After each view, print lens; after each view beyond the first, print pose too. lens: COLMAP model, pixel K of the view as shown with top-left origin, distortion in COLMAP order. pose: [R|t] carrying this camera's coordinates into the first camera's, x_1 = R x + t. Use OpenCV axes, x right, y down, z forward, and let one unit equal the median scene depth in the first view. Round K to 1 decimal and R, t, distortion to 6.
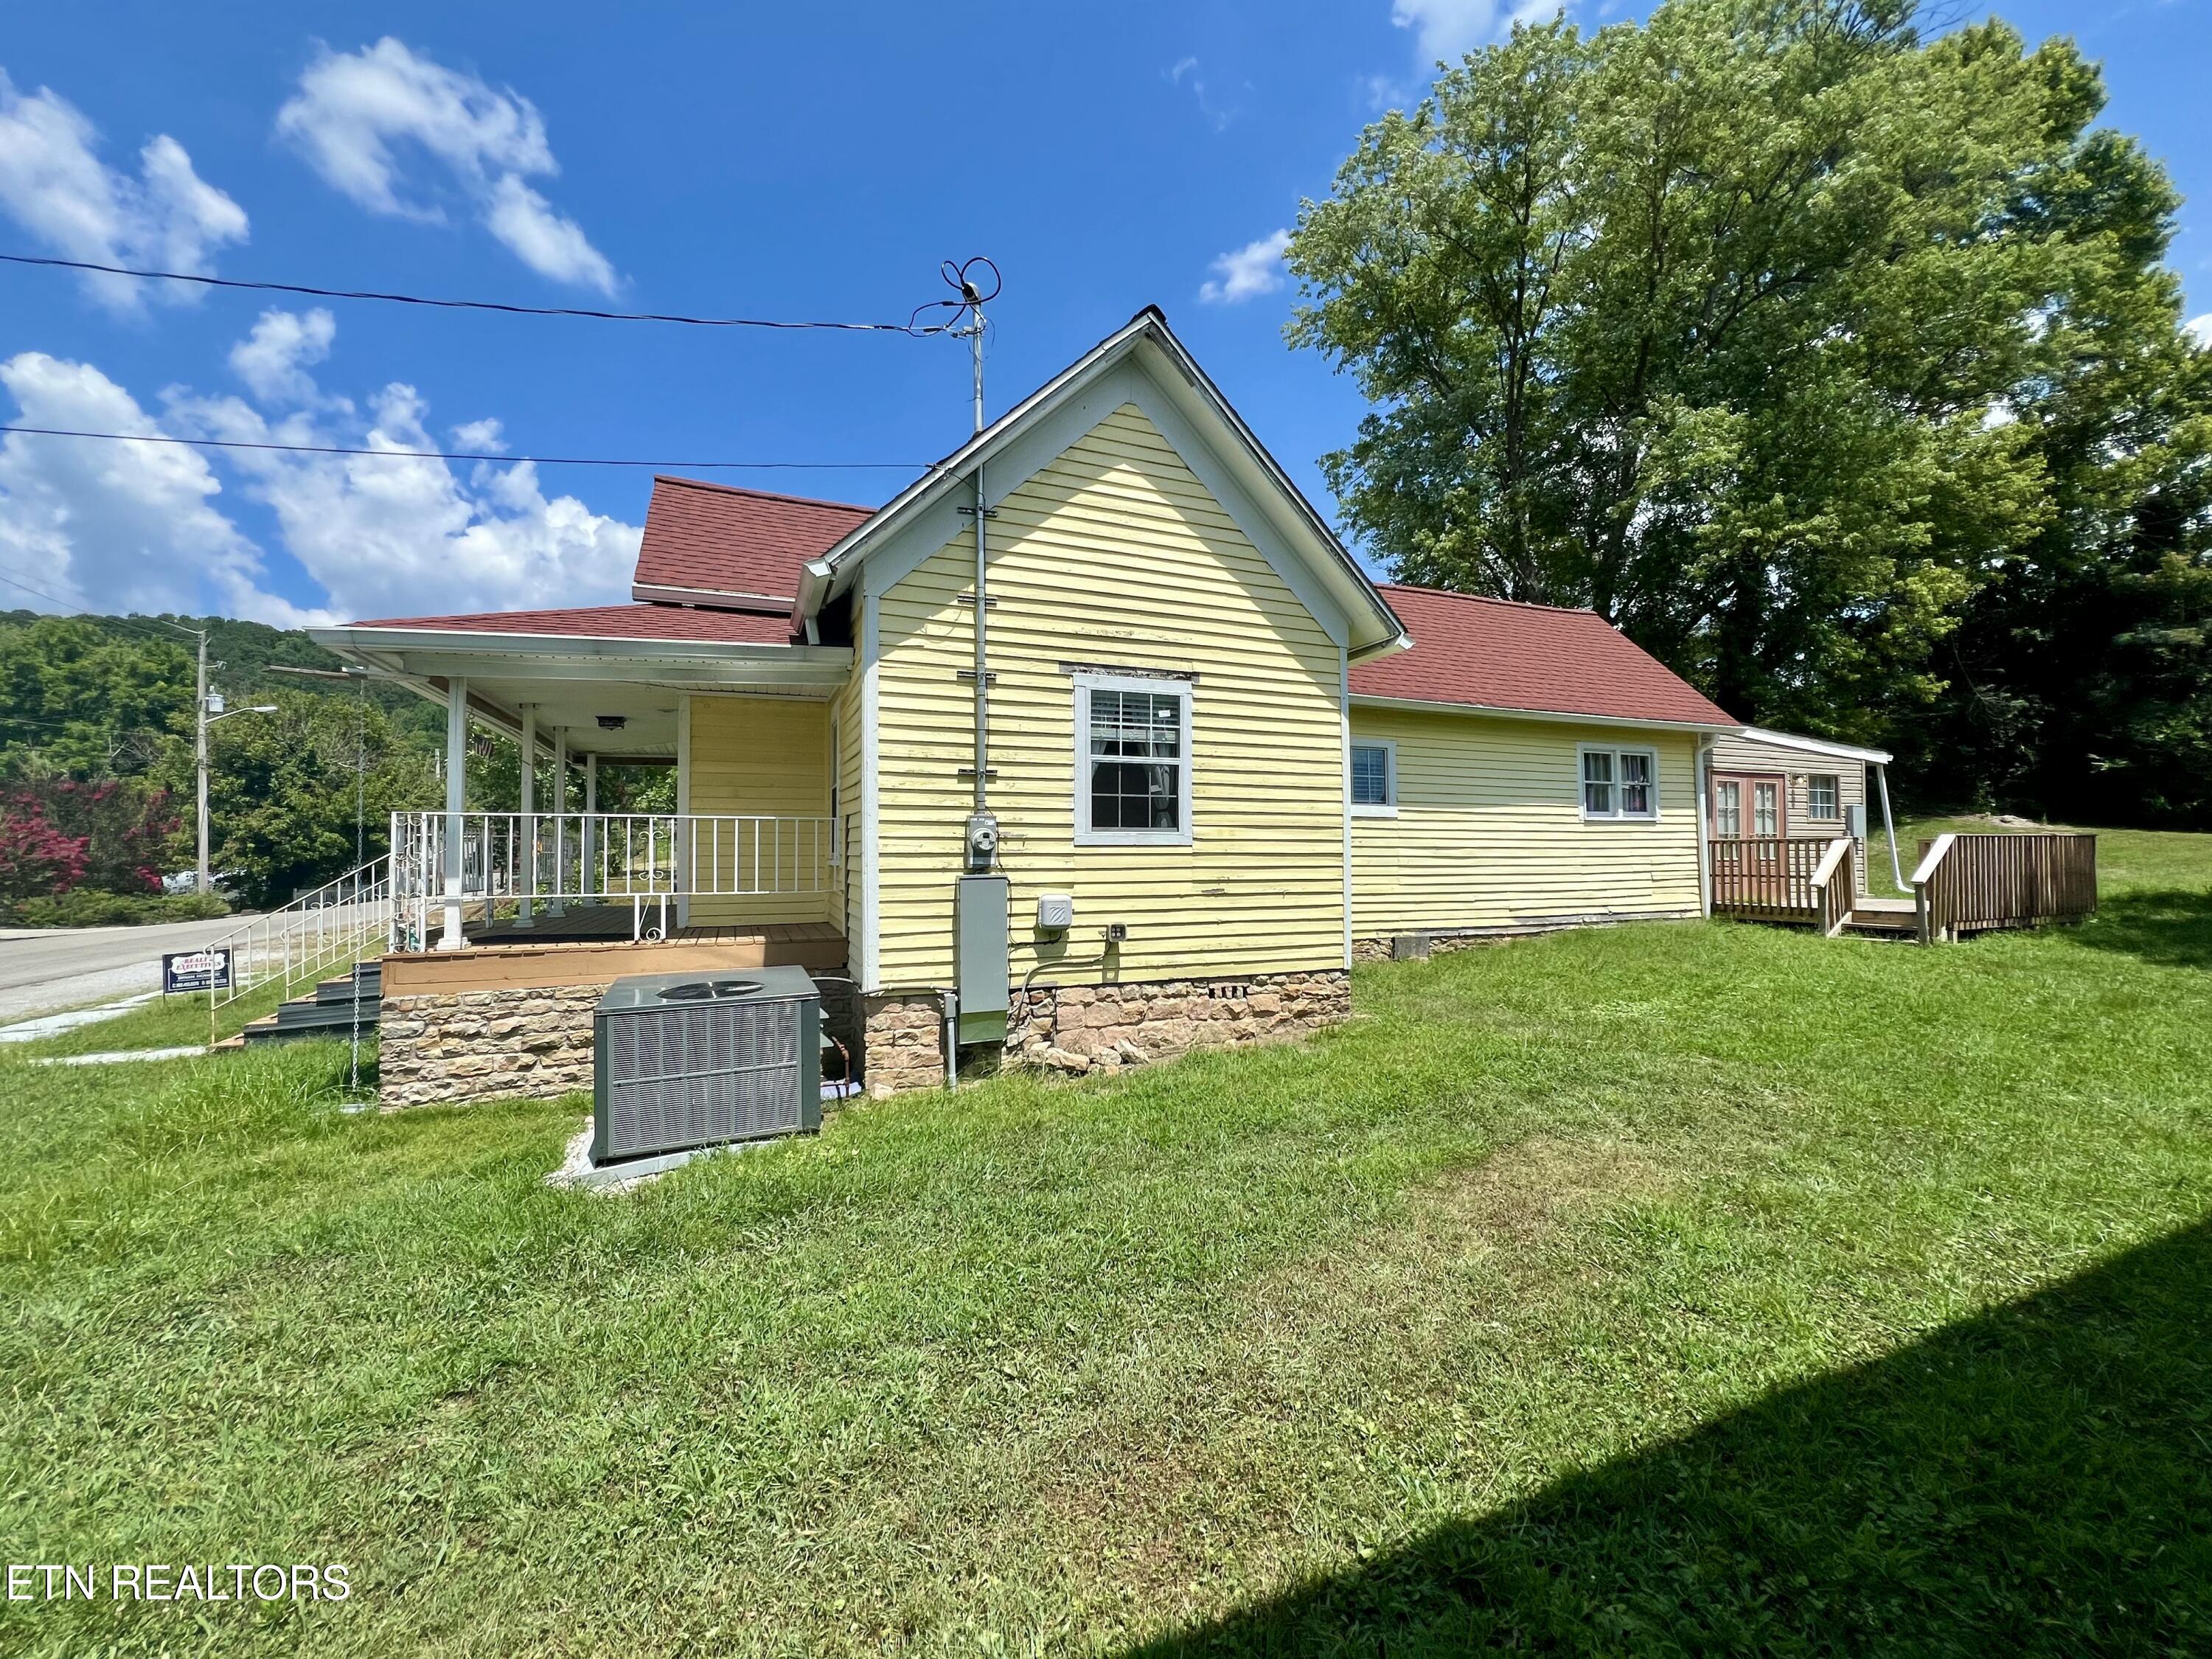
lens RADIAL K [[891.7, 0, 1097.2], [0, 891.7, 820.2], [0, 0, 1]] dist [-0.000448, 0.000884]
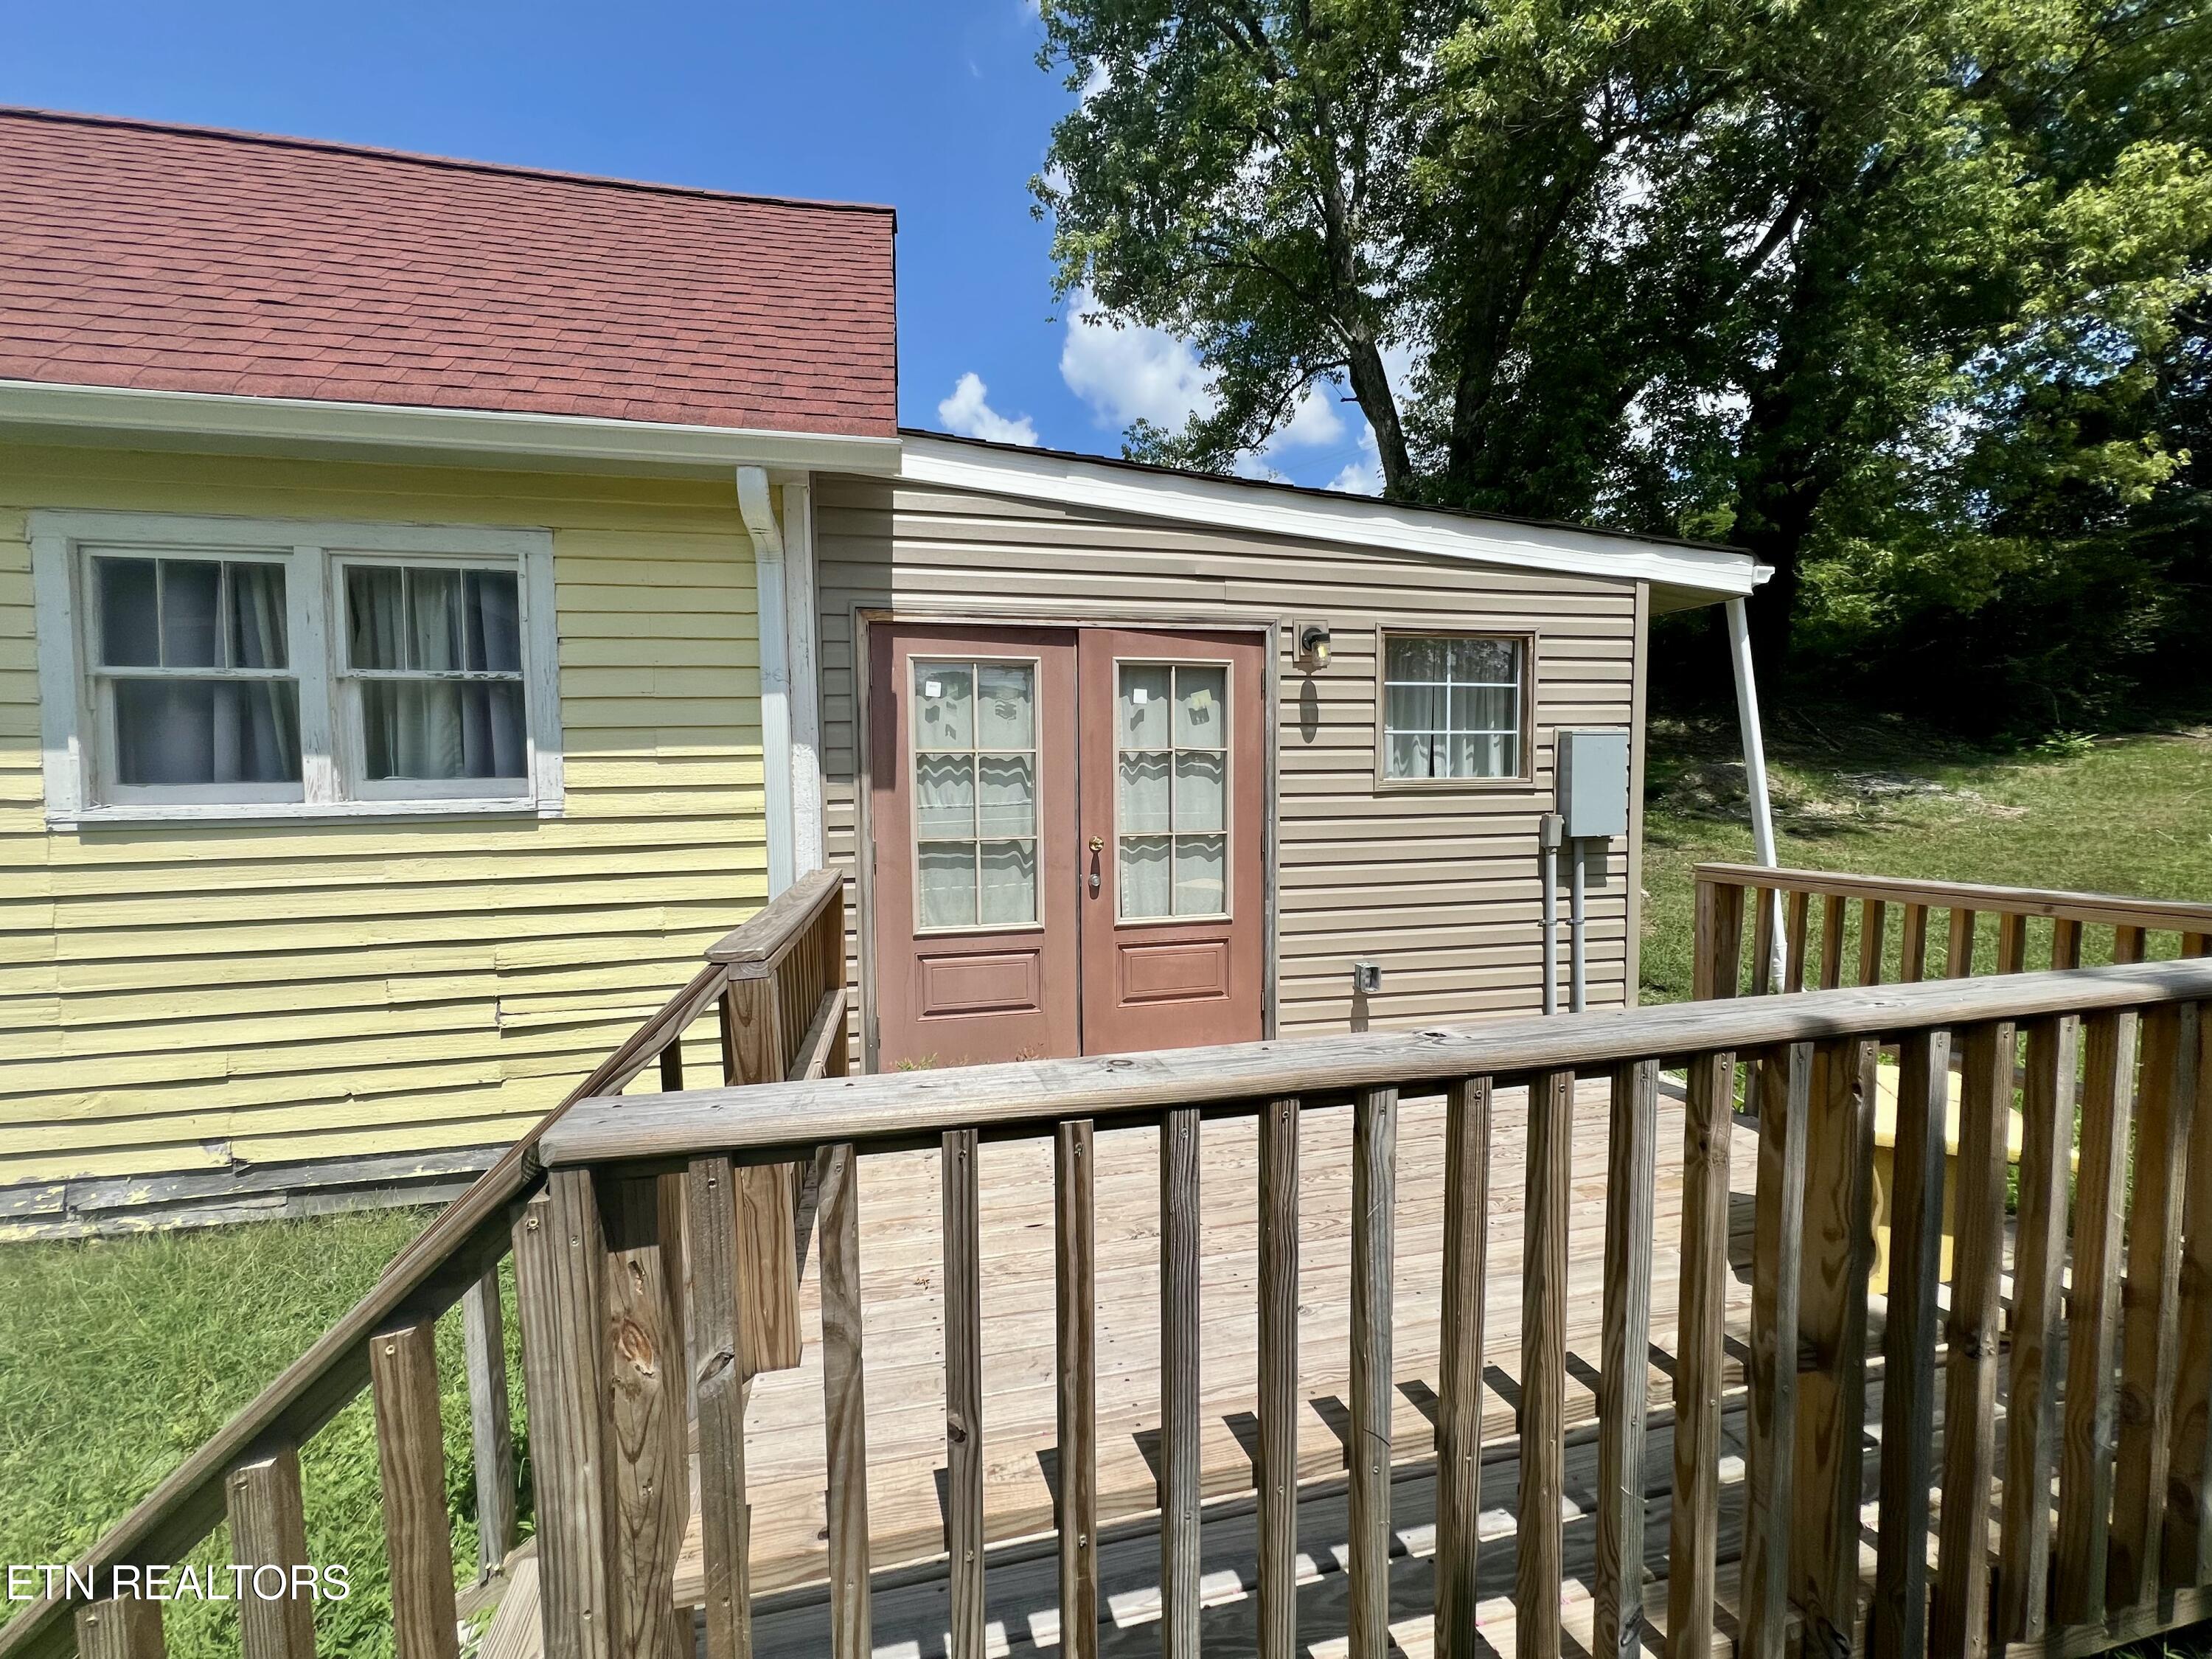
lens RADIAL K [[891.7, 0, 1101.9], [0, 891.7, 819.6], [0, 0, 1]] dist [-0.000448, 0.000884]
pose [[0.986637, 0.002086, -0.162922, 0.780935], [0.013415, 0.995483, 0.093985, -0.018220], [0.162382, -0.094914, 0.982152, 0.707604]]
